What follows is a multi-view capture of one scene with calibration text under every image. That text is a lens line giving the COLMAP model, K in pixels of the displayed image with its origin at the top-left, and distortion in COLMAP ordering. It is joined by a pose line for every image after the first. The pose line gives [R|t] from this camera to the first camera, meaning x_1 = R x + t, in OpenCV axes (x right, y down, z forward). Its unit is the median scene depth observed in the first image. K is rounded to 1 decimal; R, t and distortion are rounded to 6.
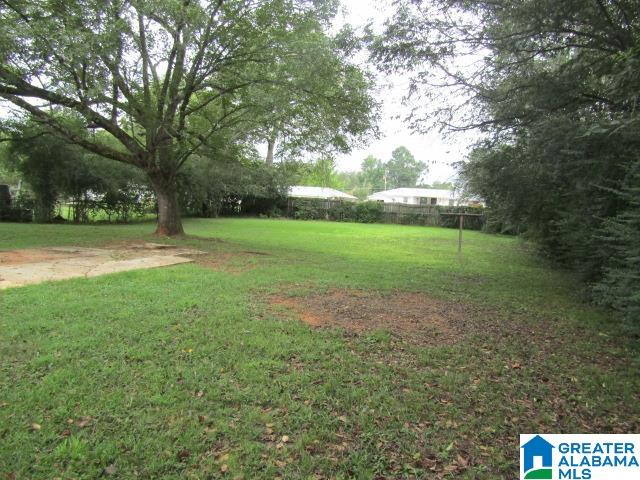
lens RADIAL K [[472.7, 0, 320.9], [0, 472.7, 240.0], [0, 0, 1]] dist [-0.019962, 0.003229]
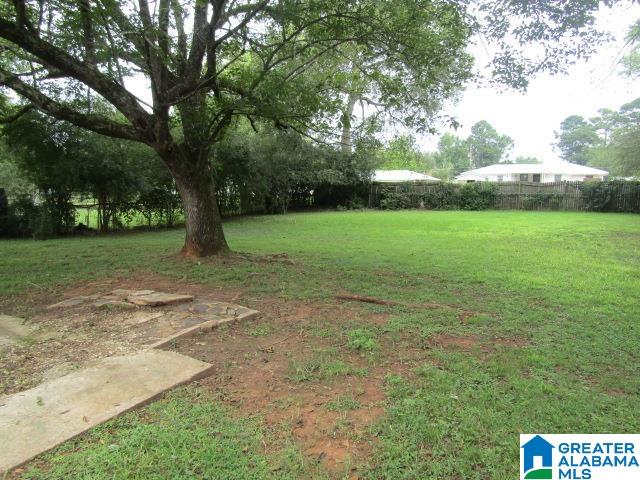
lens RADIAL K [[472.7, 0, 318.7], [0, 472.7, 240.0], [0, 0, 1]] dist [-0.019962, 0.003229]
pose [[0.987043, -0.041417, -0.155022, -0.039446], [0.045661, 0.998671, 0.023914, -0.017617], [0.153825, -0.030683, 0.987622, 0.204108]]
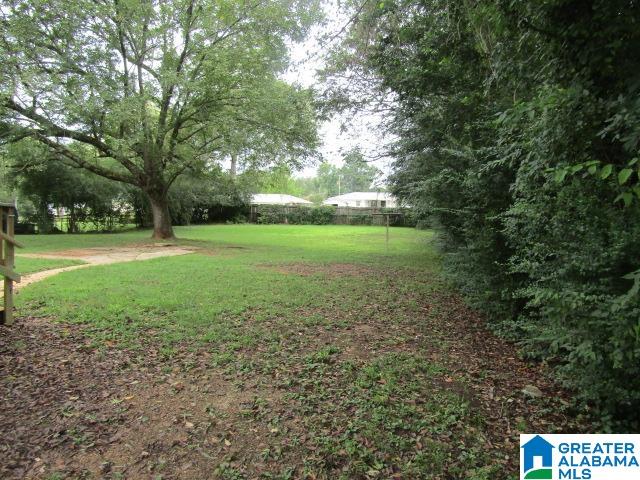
lens RADIAL K [[472.7, 0, 322.4], [0, 472.7, 239.6], [0, 0, 1]] dist [-0.019962, 0.003229]
pose [[0.995159, -0.040634, 0.089489, -0.004726], [0.041672, 0.999084, -0.009762, 0.011045], [-0.089010, 0.013444, 0.995940, -0.143538]]
